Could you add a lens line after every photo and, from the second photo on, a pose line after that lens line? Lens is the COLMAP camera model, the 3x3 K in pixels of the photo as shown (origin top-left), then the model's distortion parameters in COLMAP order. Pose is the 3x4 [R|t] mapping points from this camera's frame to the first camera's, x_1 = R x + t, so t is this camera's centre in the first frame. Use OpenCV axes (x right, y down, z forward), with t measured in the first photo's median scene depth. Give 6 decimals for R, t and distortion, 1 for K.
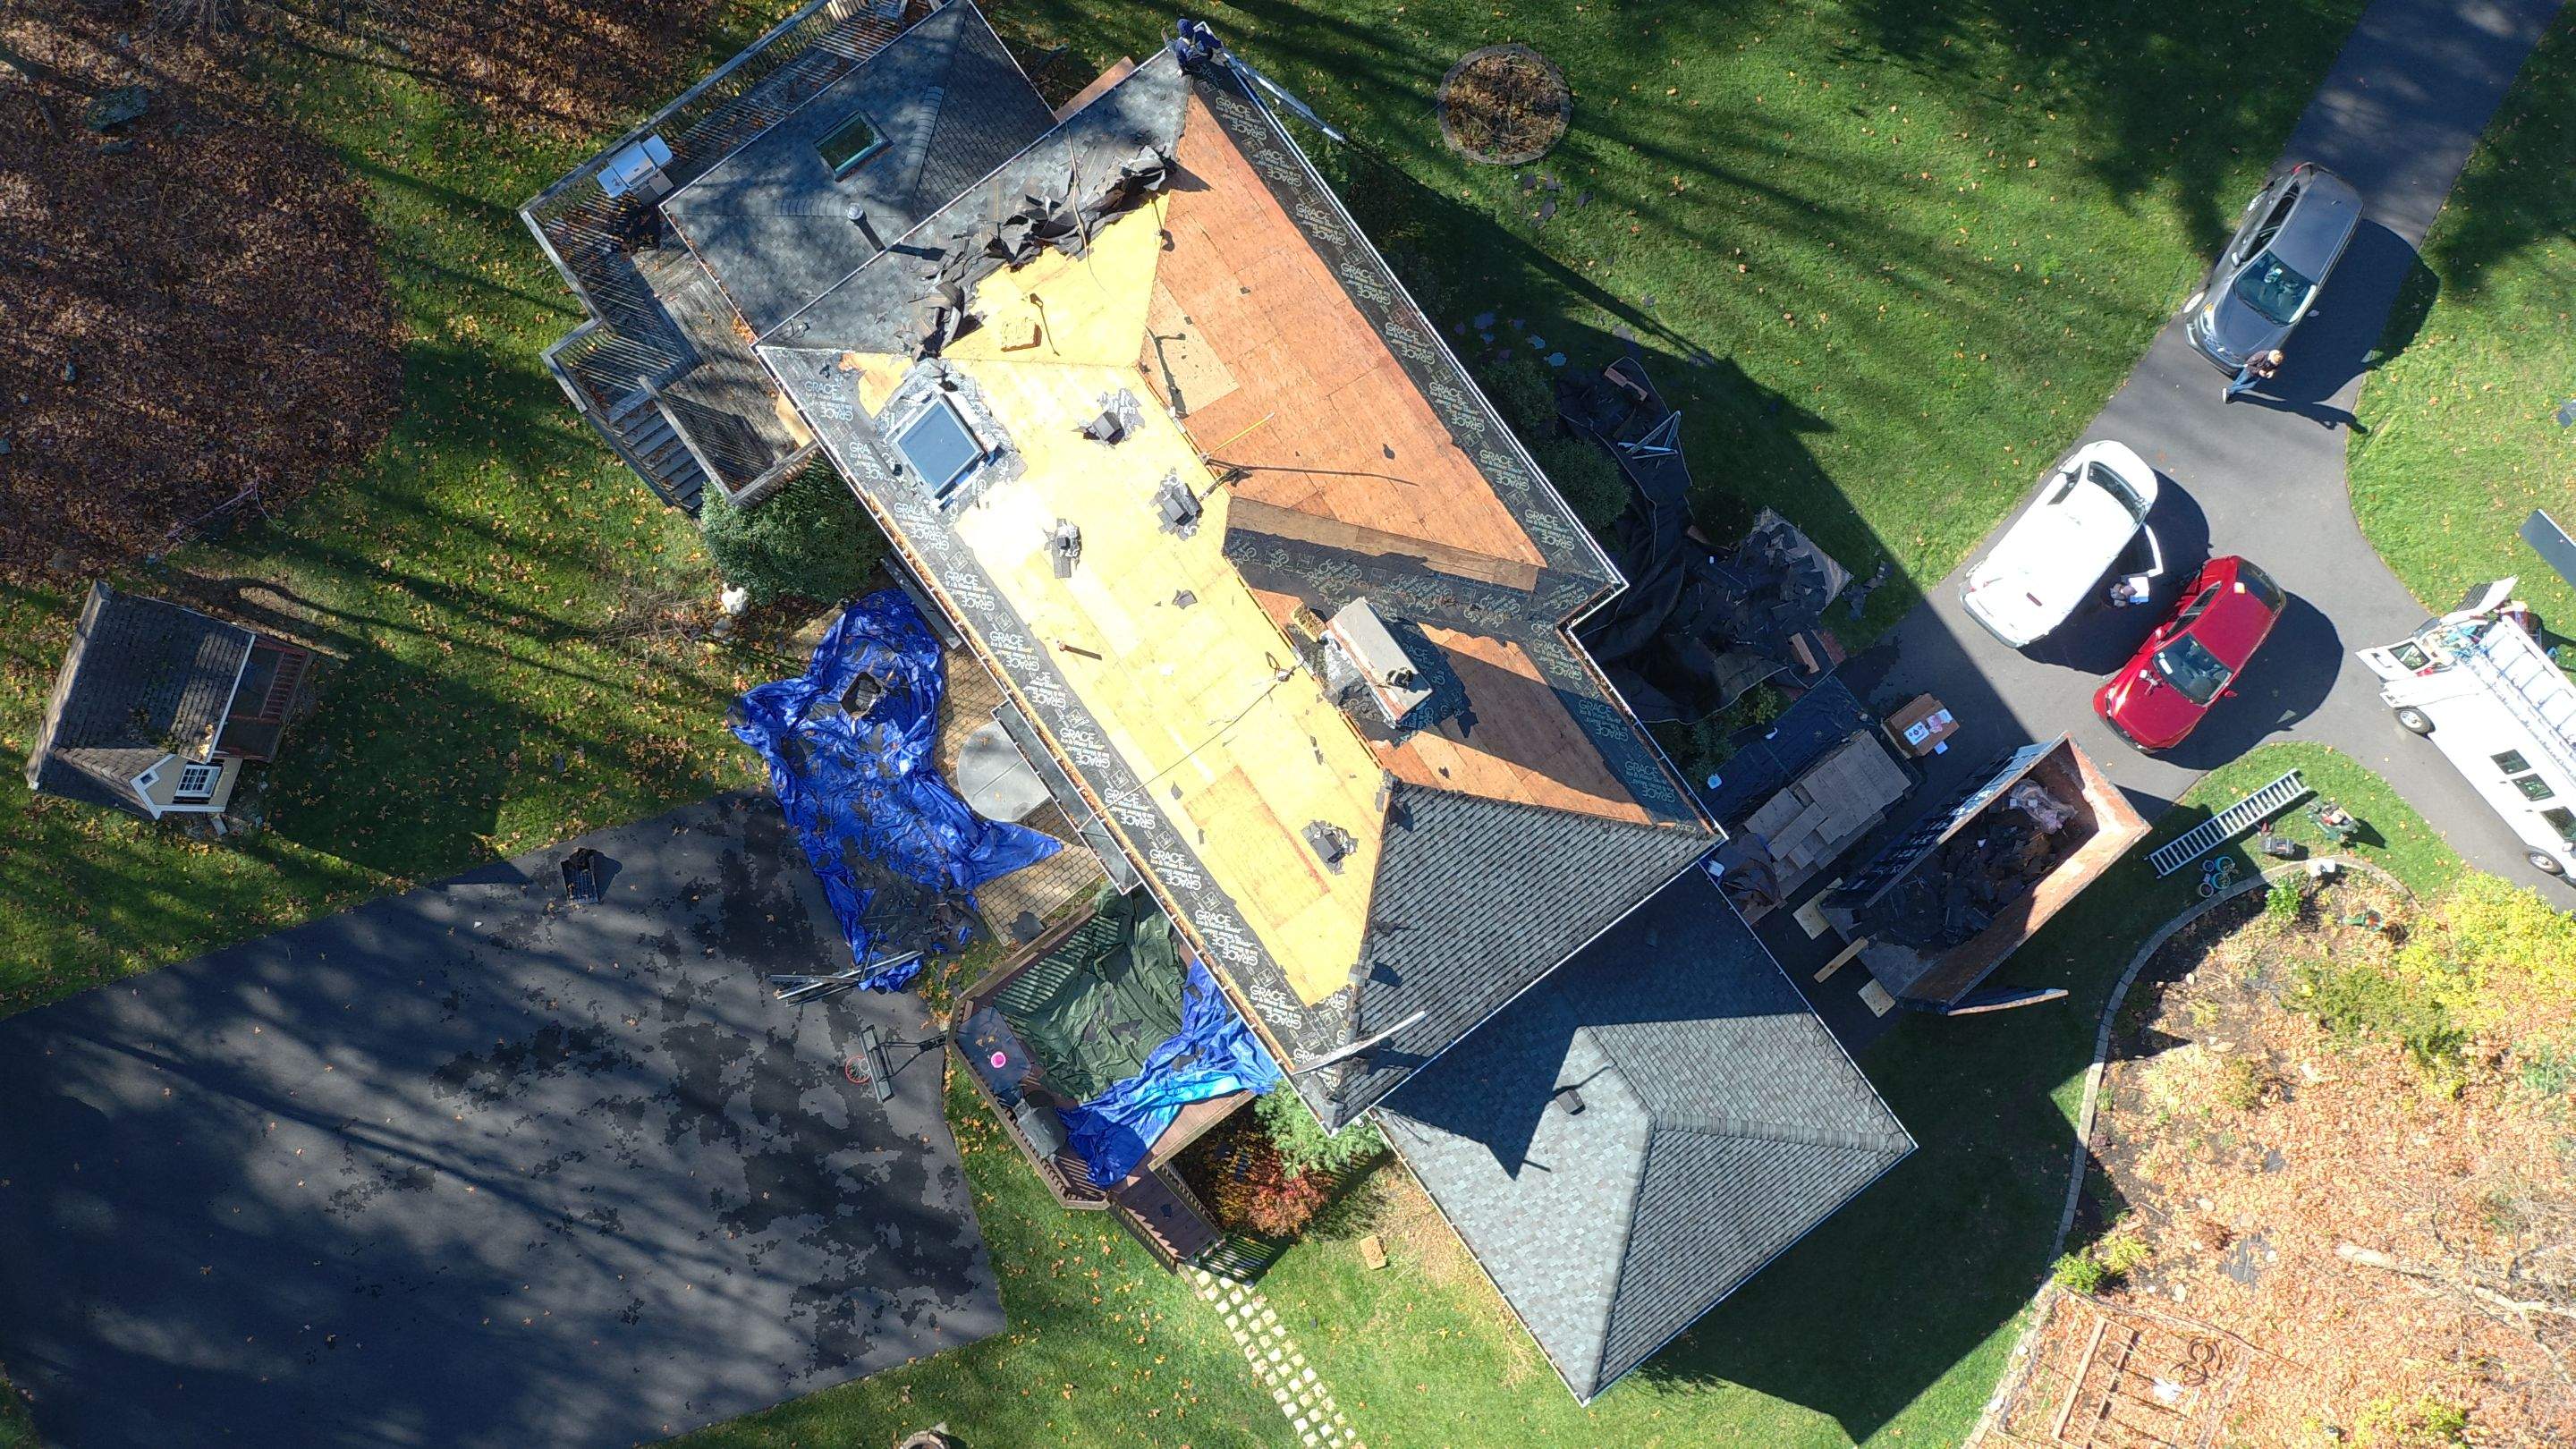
lens RADIAL K [[1538.6, 0, 1260.6], [0, 1538.6, 742.7], [0, 0, 1]] dist [0.085654, -0.108756]
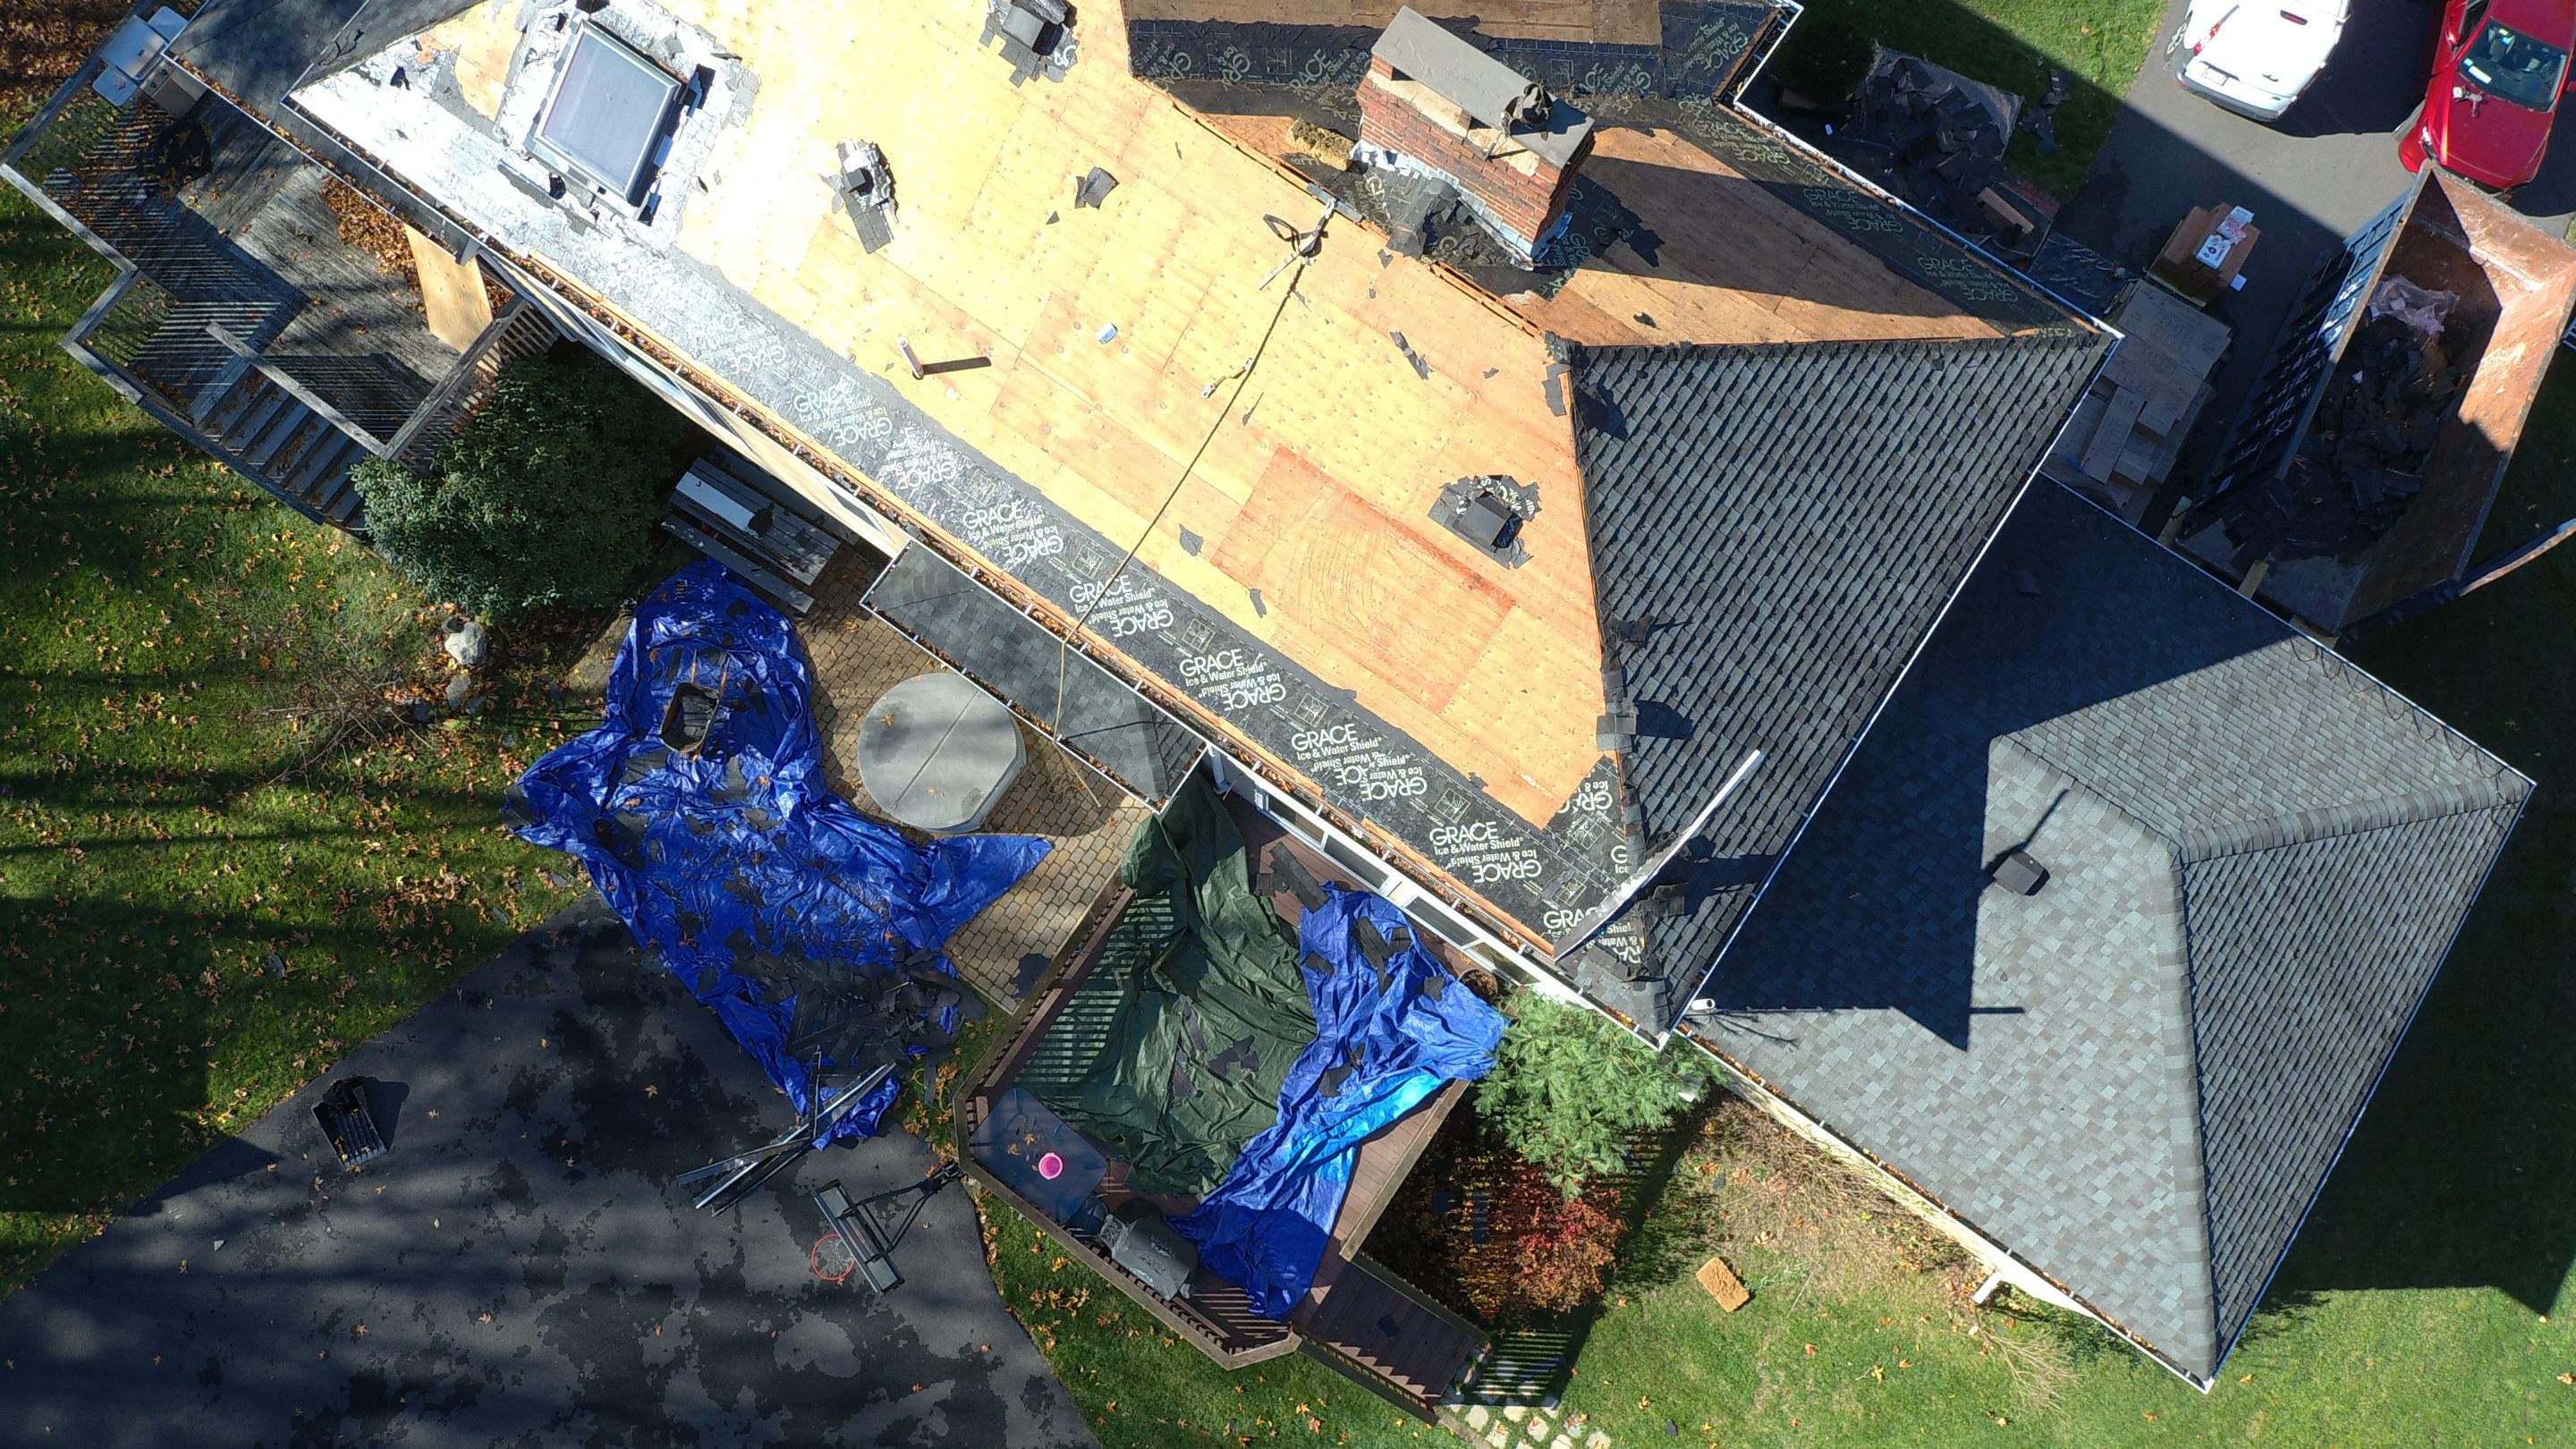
lens RADIAL K [[1538.6, 0, 1258.4], [0, 1538.6, 741.2], [0, 0, 1]] dist [0.085654, -0.108756]
pose [[0.947789, -0.316277, 0.040788, -0.075752], [0.318877, 0.941382, -0.110083, 0.166585], [-0.003580, 0.117342, 0.993085, 0.444107]]
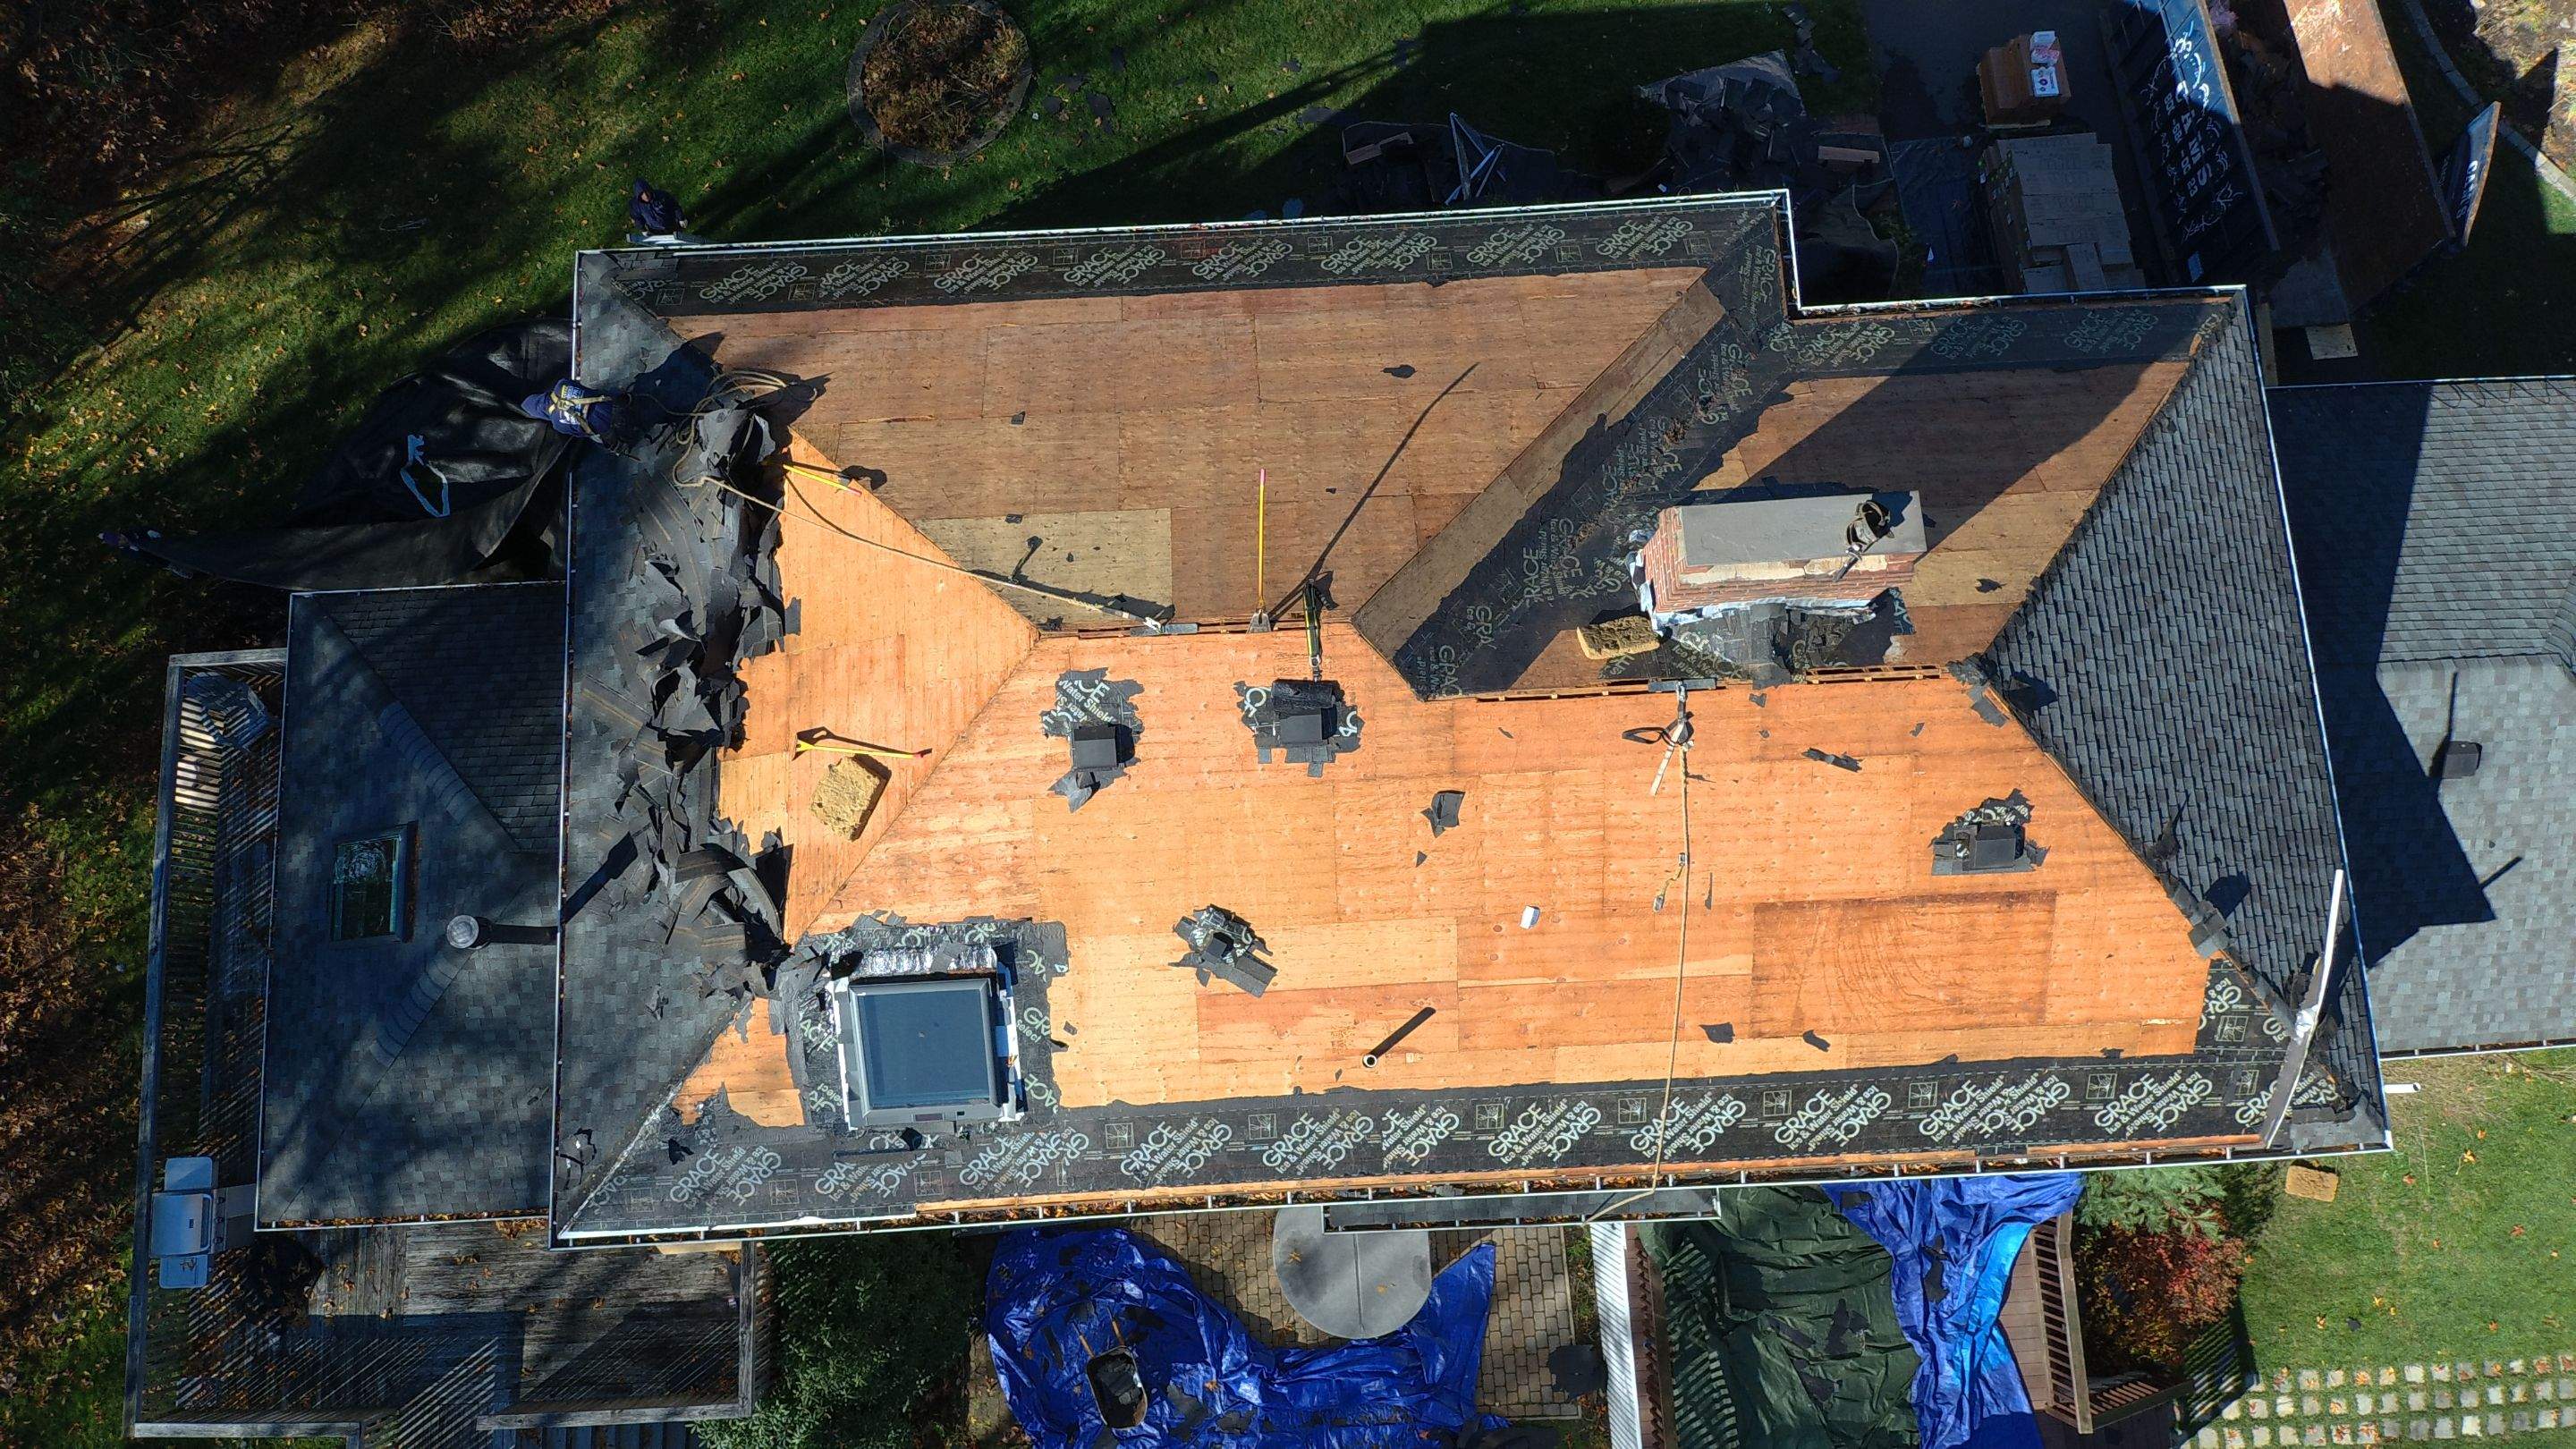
lens RADIAL K [[1538.6, 0, 1256.4], [0, 1538.6, 742.9], [0, 0, 1]] dist [0.085654, -0.108756]
pose [[0.552847, -0.822098, 0.136071, -0.131091], [0.832244, 0.552899, -0.040909, -0.131571], [-0.041602, 0.135860, 0.989854, 0.455250]]
